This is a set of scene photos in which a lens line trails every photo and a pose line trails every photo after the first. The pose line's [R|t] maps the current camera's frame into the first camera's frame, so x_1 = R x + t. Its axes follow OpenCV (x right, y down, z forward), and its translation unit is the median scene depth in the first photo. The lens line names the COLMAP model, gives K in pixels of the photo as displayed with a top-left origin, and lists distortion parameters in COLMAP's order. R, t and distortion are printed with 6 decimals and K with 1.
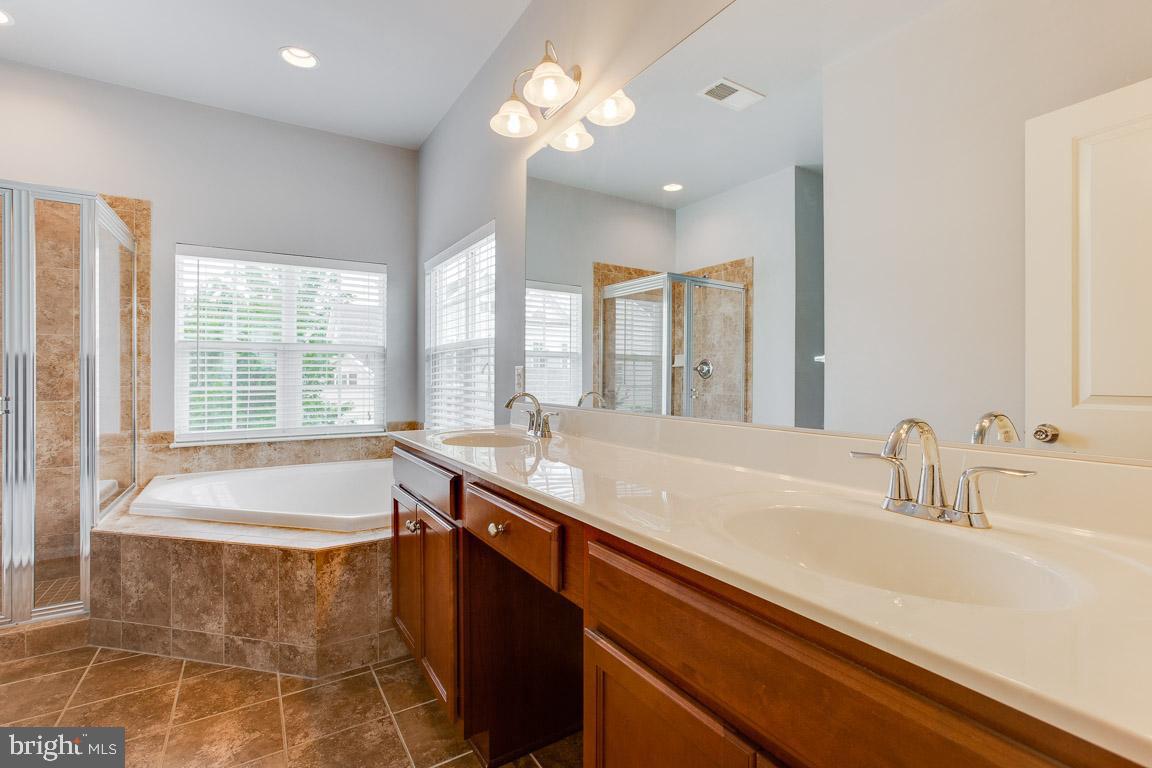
lens RADIAL K [[525.2, 0, 580.3], [0, 525.2, 381.3], [0, 0, 1]] dist [-0.037536, 0.019333]
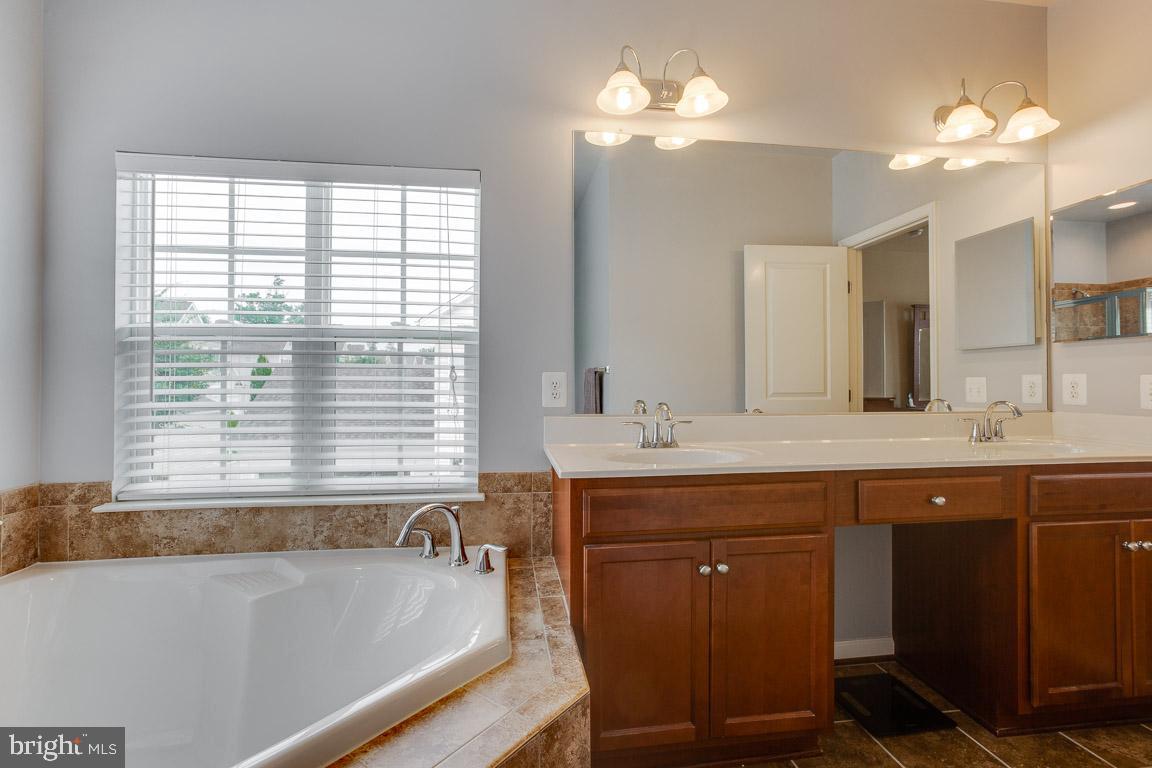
lens RADIAL K [[525.2, 0, 580.3], [0, 525.2, 381.3], [0, 0, 1]] dist [-0.037536, 0.019333]
pose [[0.417890, 0.006243, 0.908476, -0.871049], [0.010191, 0.999881, -0.011559, -0.004292], [-0.908440, 0.014088, 0.417777, 0.645562]]
